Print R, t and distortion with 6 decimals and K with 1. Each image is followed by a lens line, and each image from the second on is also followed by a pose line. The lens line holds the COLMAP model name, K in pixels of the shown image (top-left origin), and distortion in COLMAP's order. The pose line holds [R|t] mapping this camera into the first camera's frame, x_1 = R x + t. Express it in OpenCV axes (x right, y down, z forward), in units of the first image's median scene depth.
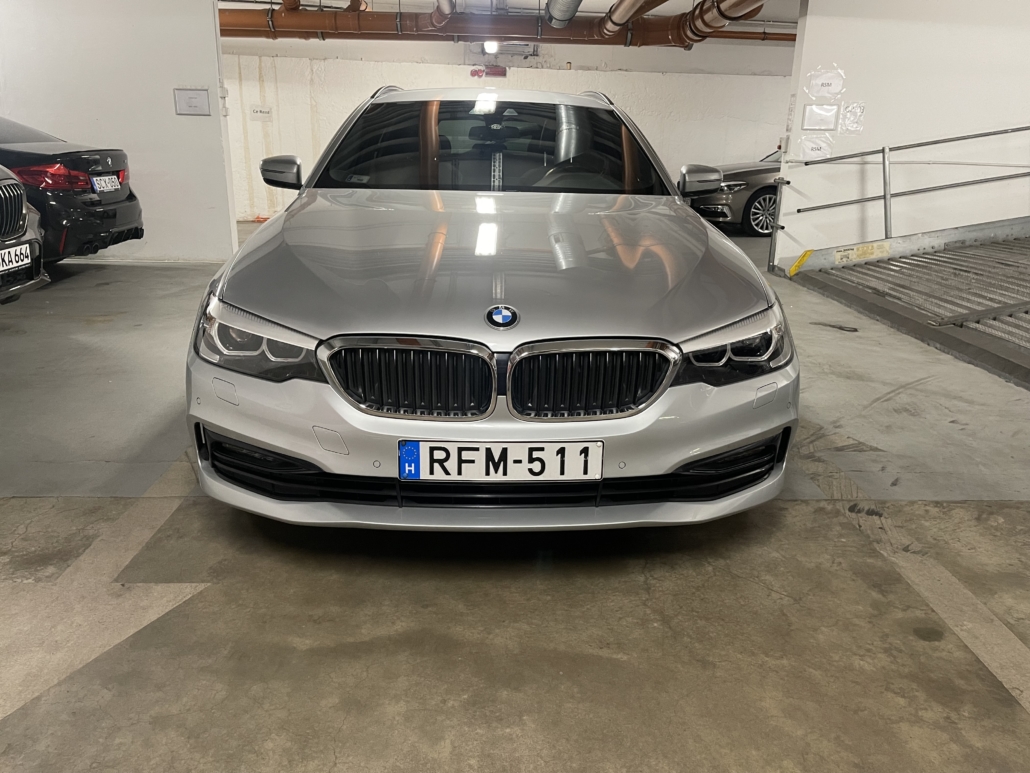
lens RADIAL K [[775.7, 0, 515.0], [0, 775.7, 386.5], [0, 0, 1]] dist [0.079972, -0.117014]
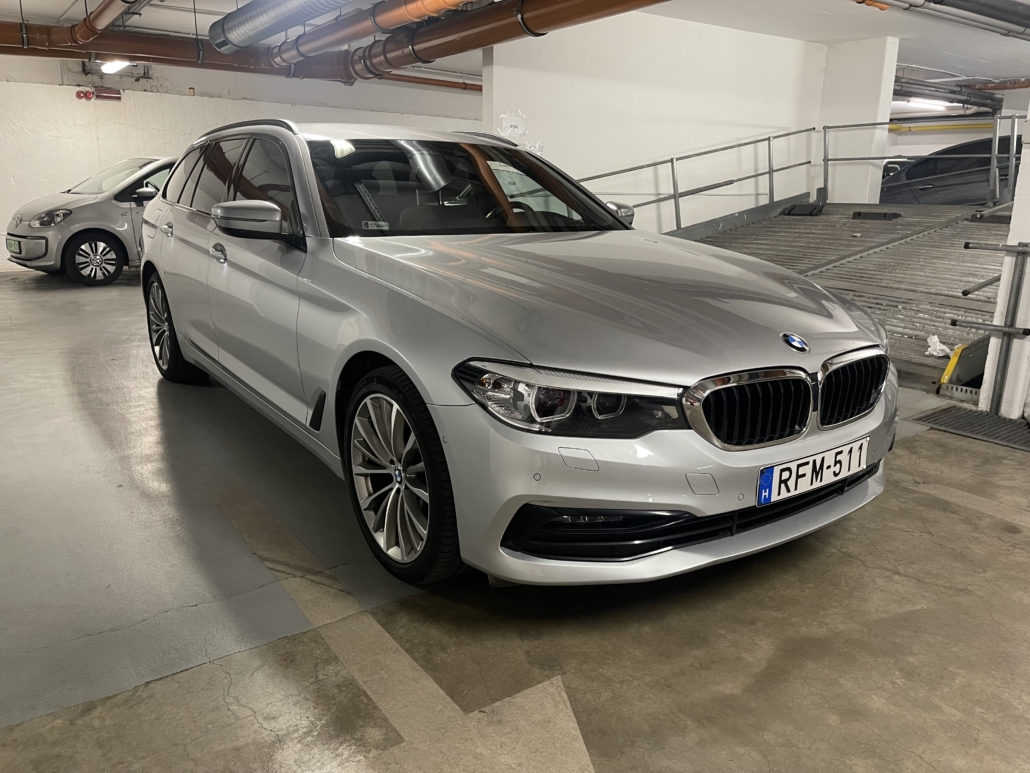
lens RADIAL K [[775.7, 0, 515.0], [0, 775.7, 386.5], [0, 0, 1]] dist [0.079972, -0.117014]
pose [[0.835182, -0.148579, 0.529523, -0.960451], [0.165827, 0.986039, 0.015126, -0.111625], [-0.524378, 0.075177, 0.848160, 0.261370]]
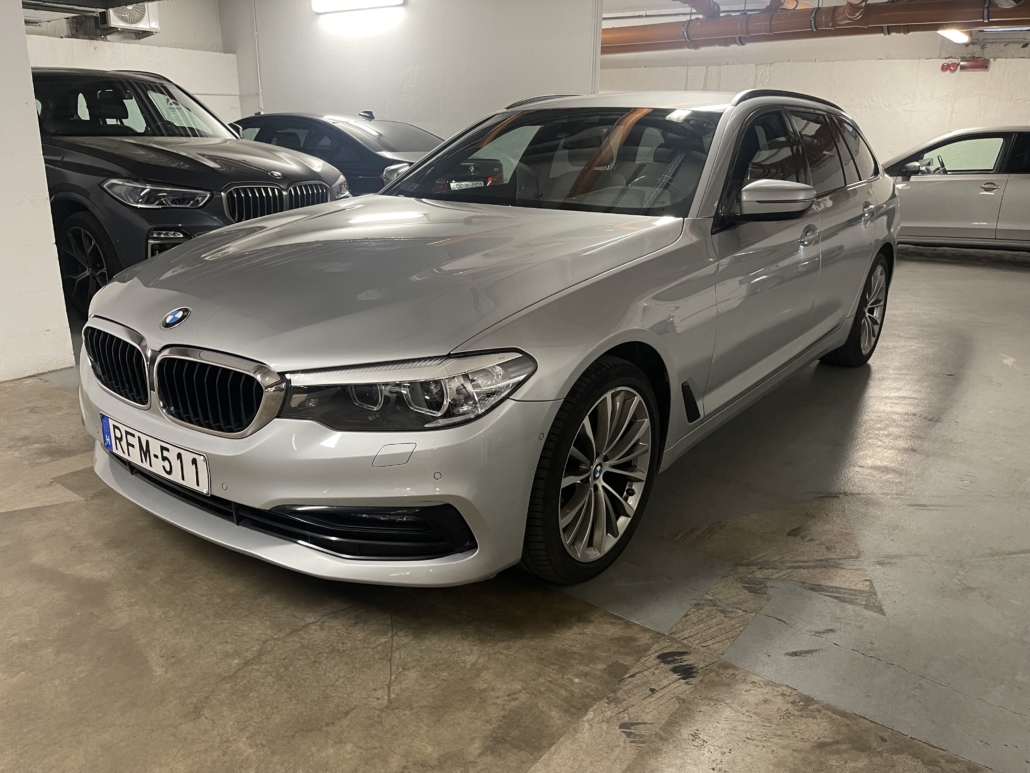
lens RADIAL K [[775.7, 0, 515.0], [0, 775.7, 386.5], [0, 0, 1]] dist [0.079972, -0.117014]
pose [[0.773670, 0.179649, -0.607586, 0.997650], [-0.184867, 0.981238, 0.054728, -0.142083], [0.606018, 0.069981, 0.792366, 0.447056]]
